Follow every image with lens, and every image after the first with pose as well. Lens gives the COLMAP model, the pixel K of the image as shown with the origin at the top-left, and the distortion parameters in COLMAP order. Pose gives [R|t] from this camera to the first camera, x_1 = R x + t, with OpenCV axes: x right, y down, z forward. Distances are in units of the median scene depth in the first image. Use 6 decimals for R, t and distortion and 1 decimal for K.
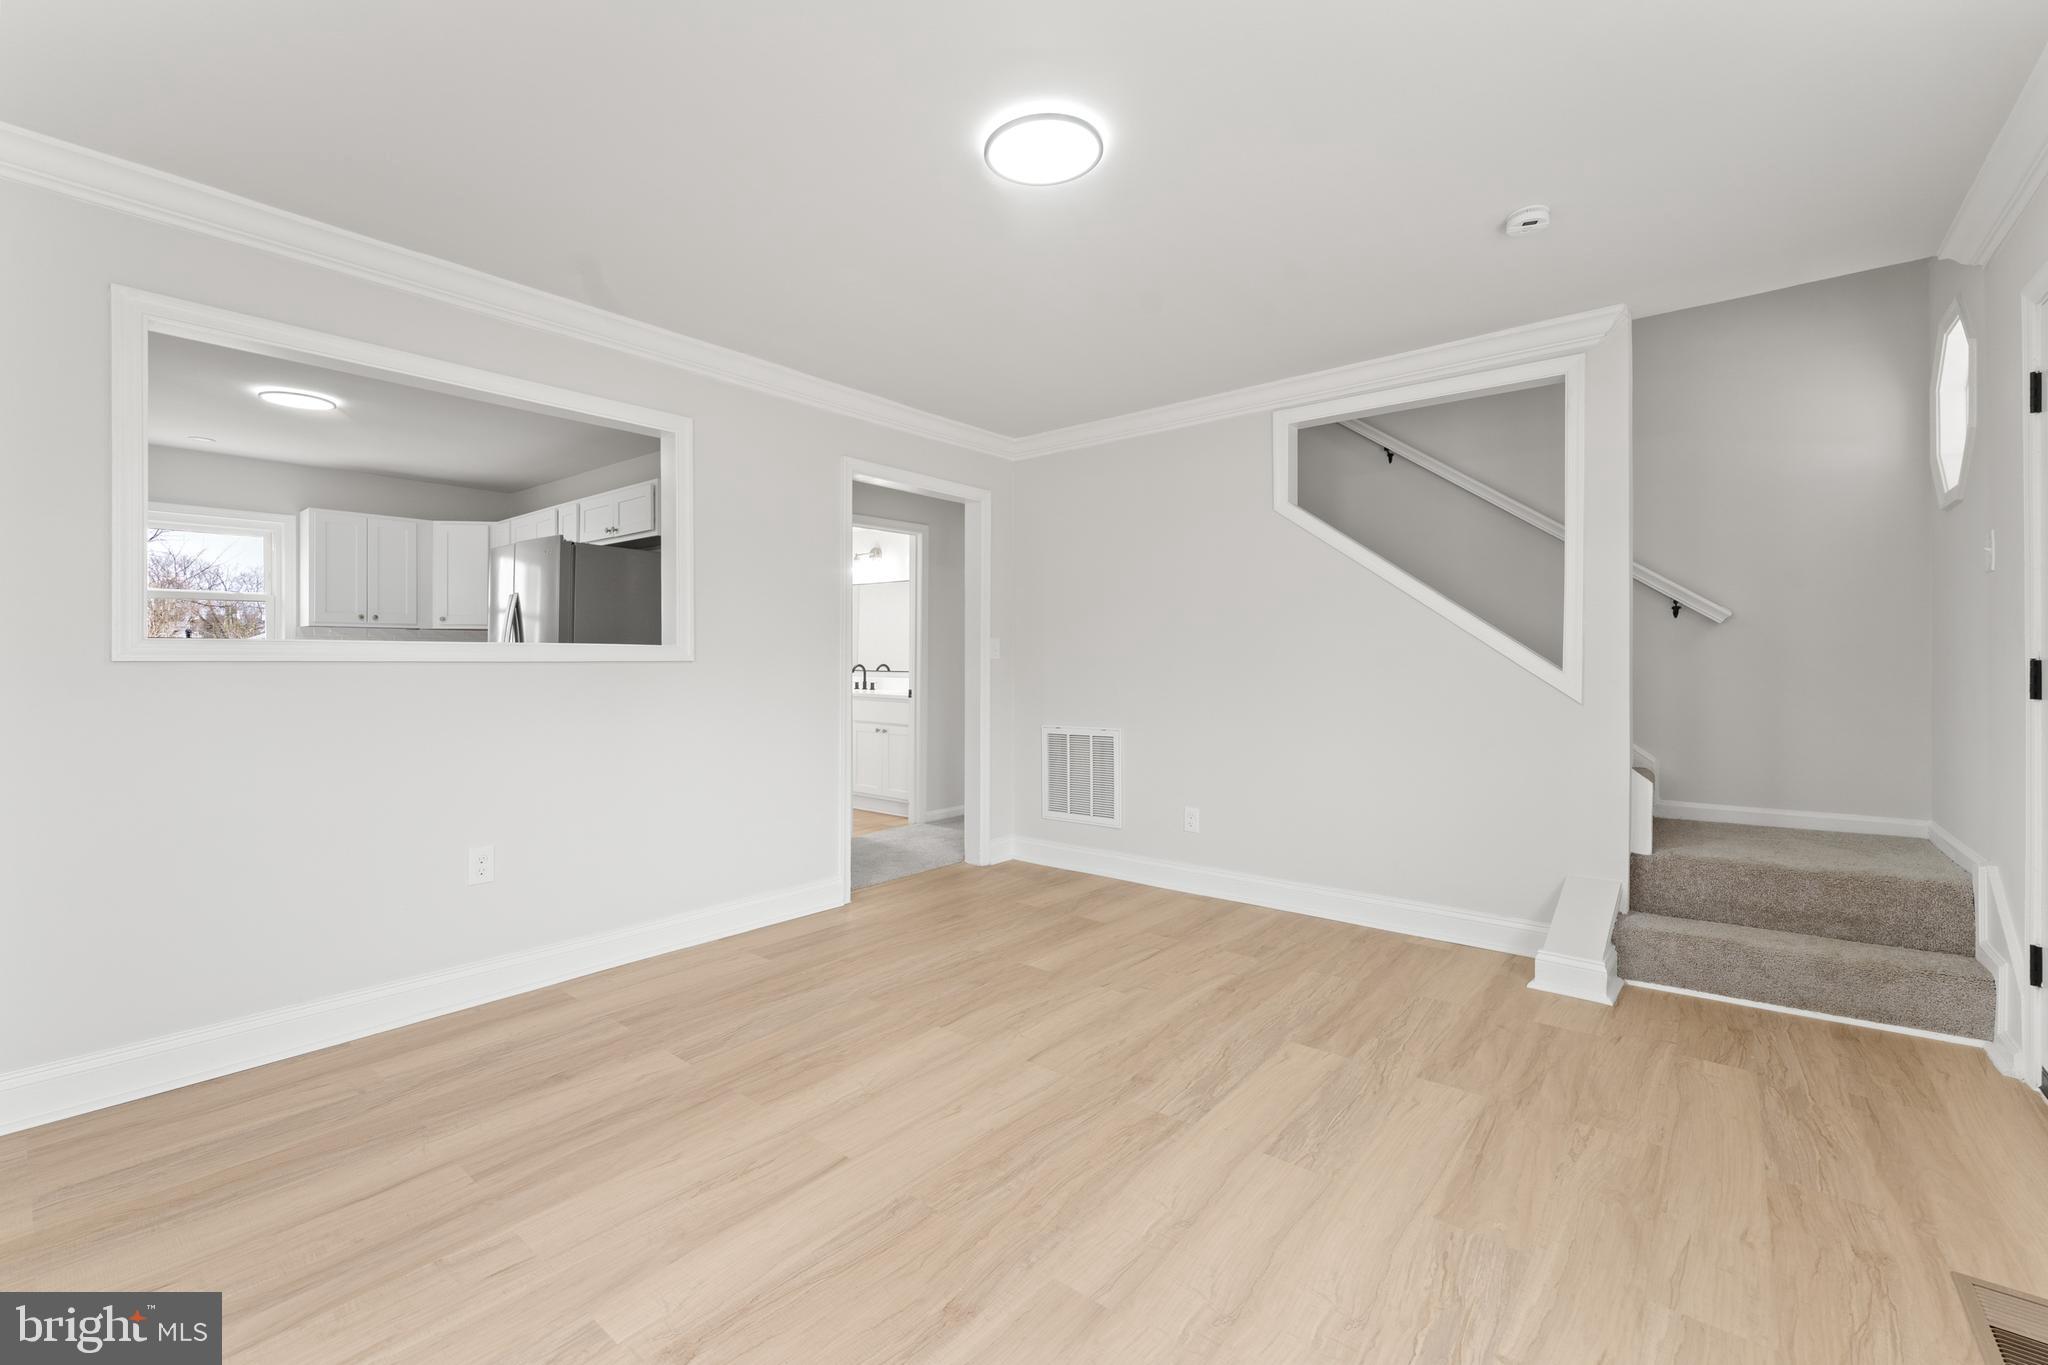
lens RADIAL K [[850.8, 0, 1013.6], [0, 850.8, 663.4], [0, 0, 1]] dist [-0.001182, -0.000761]
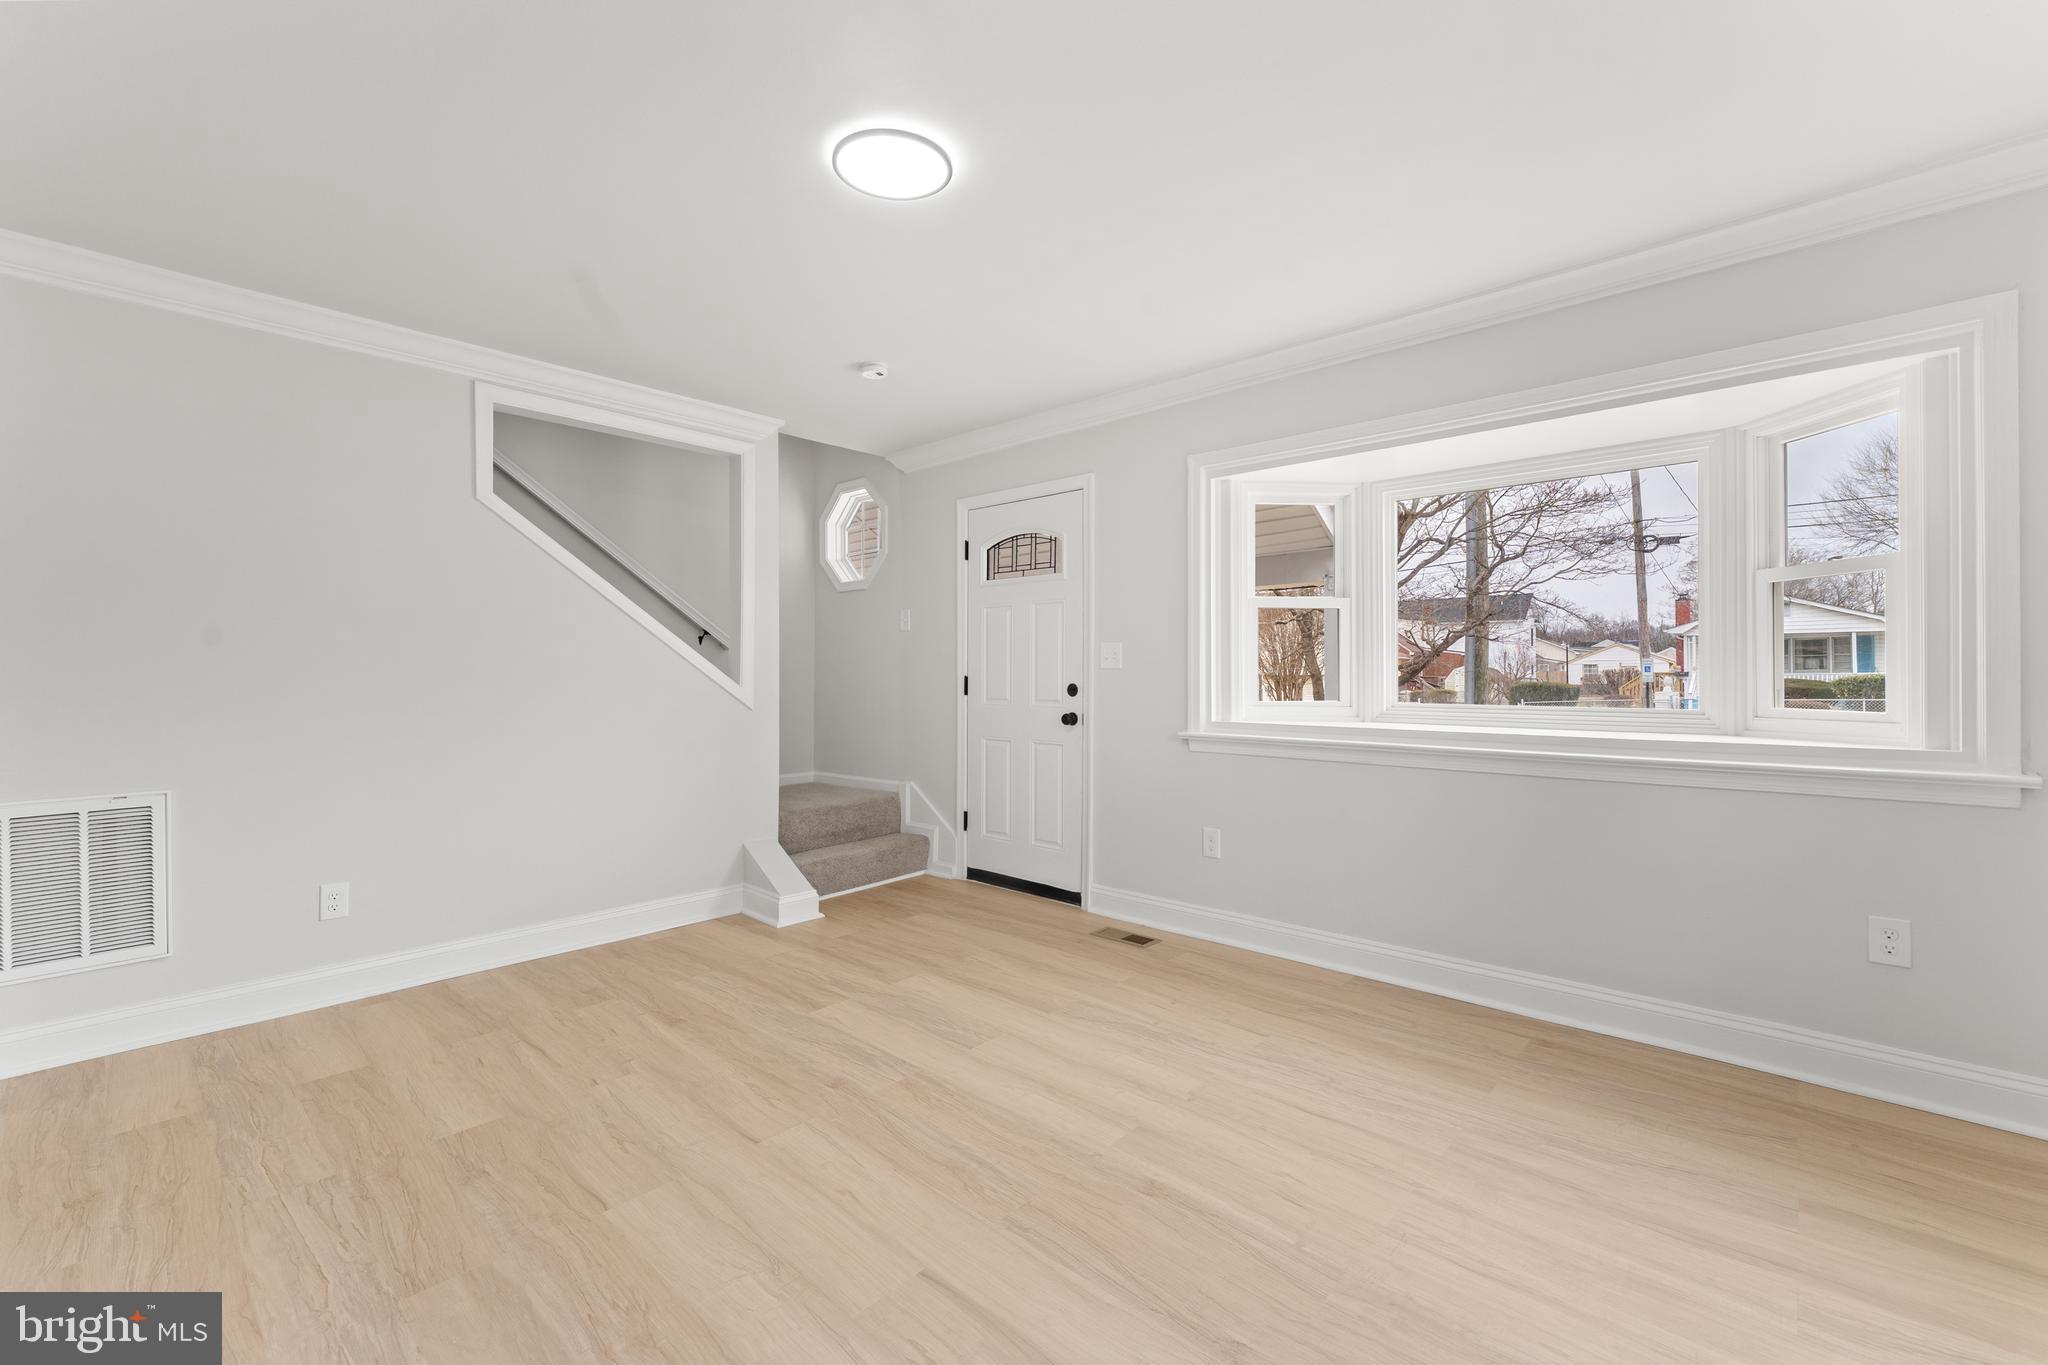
lens RADIAL K [[850.8, 0, 1013.6], [0, 850.8, 663.4], [0, 0, 1]] dist [-0.001182, -0.000761]
pose [[0.057813, 0.015809, 0.998202, -0.731802], [0.005899, 0.999852, -0.016177, 0.001019], [-0.998310, 0.006824, 0.057711, 0.611148]]
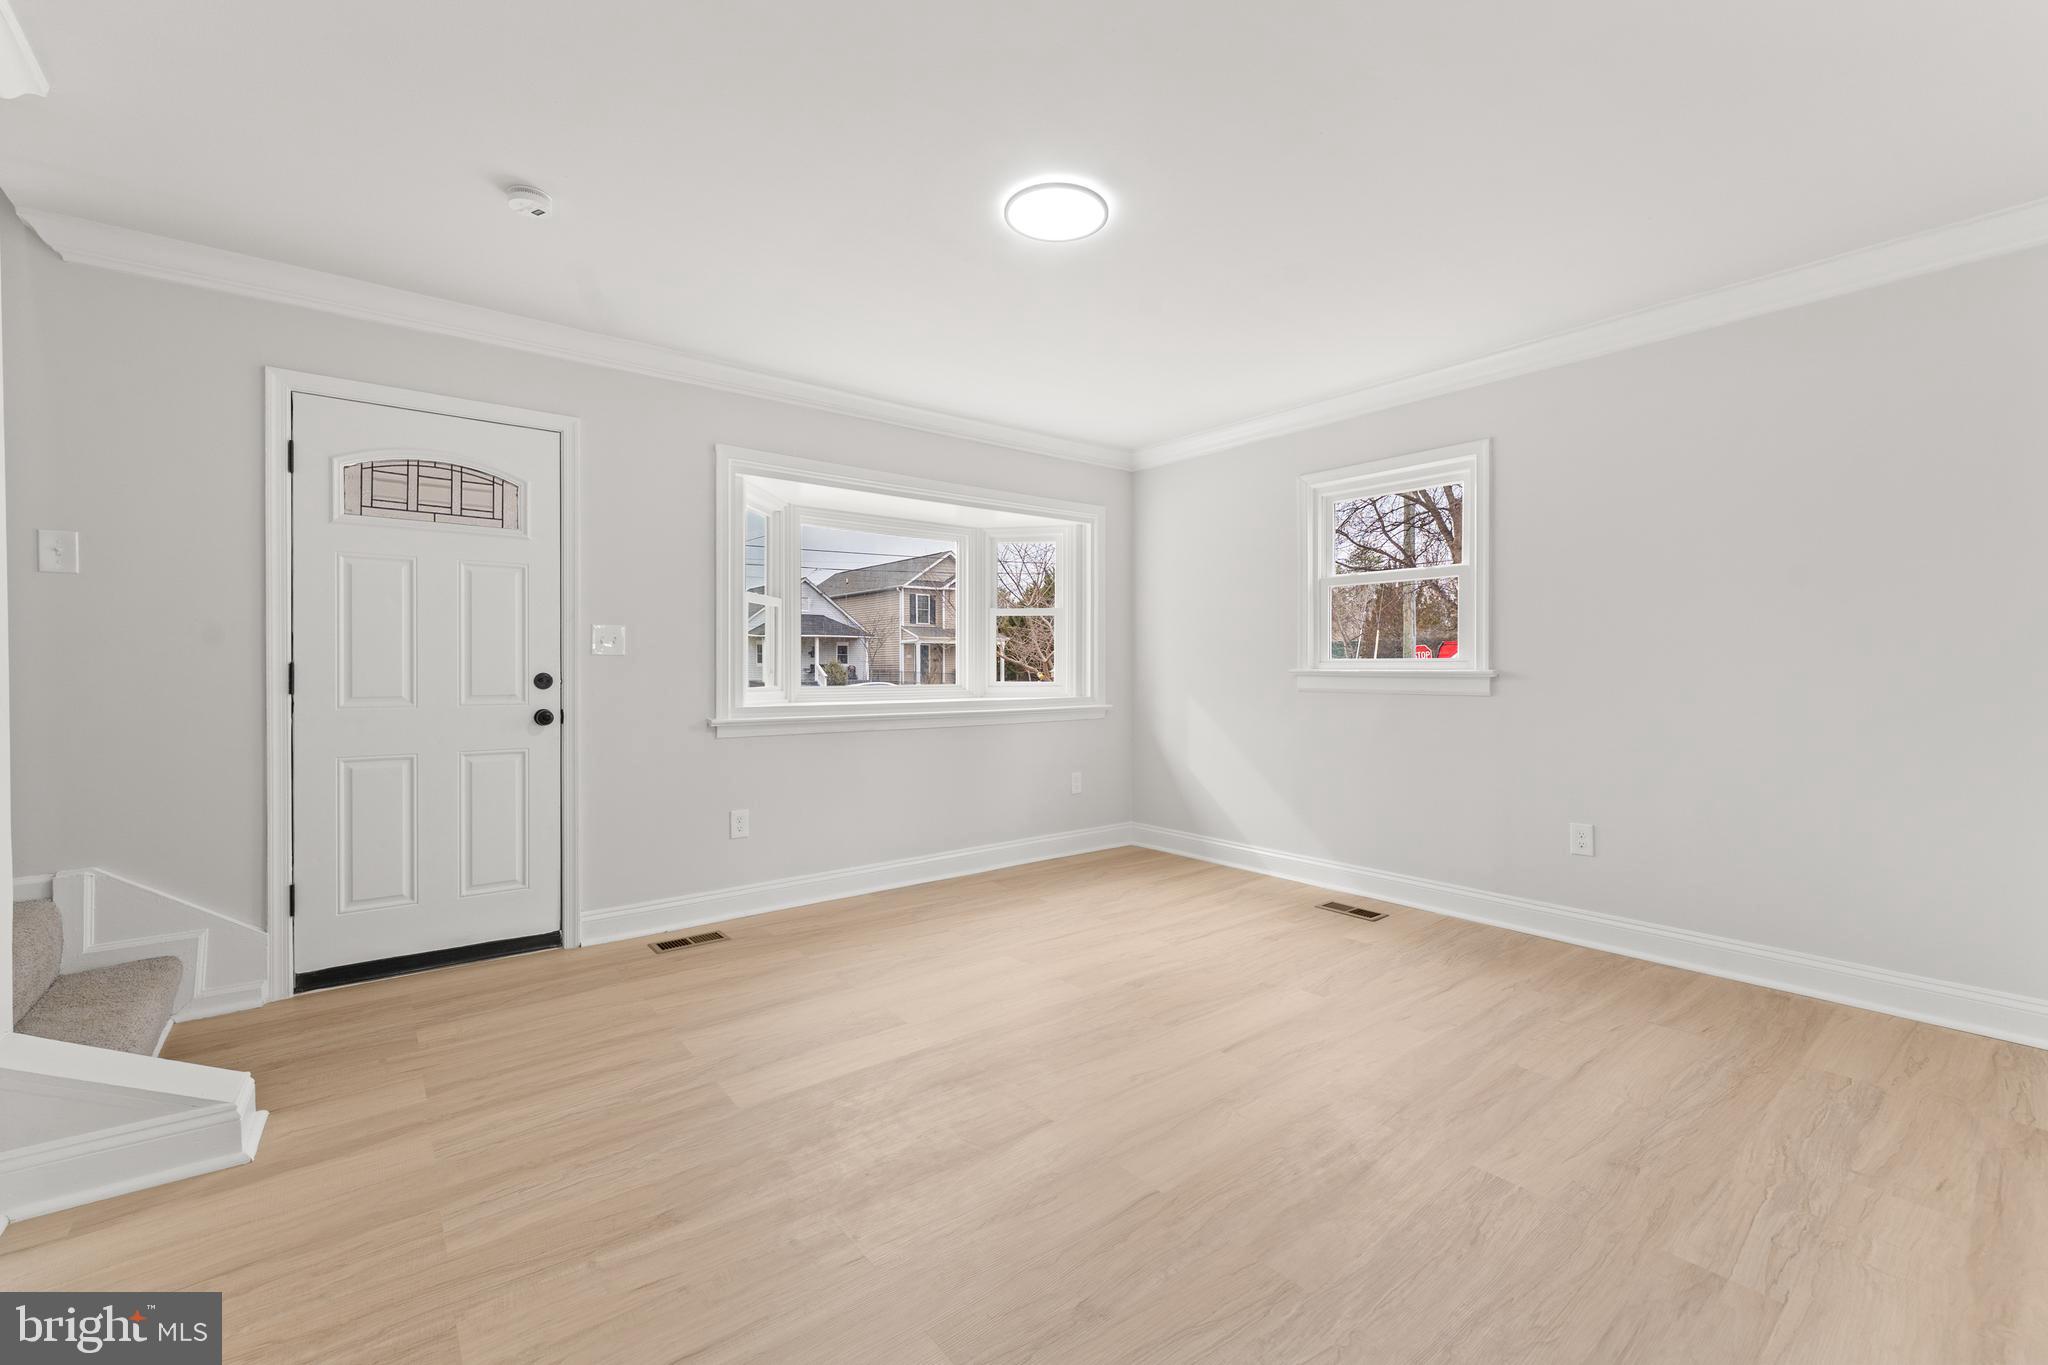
lens RADIAL K [[850.8, 0, 1013.6], [0, 850.8, 663.4], [0, 0, 1]] dist [-0.001182, -0.000761]
pose [[-0.977837, 0.003571, 0.209338, -0.112669], [0.003511, 0.999994, -0.000659, 0.002400], [-0.209339, 0.000090, -0.977843, 1.640243]]
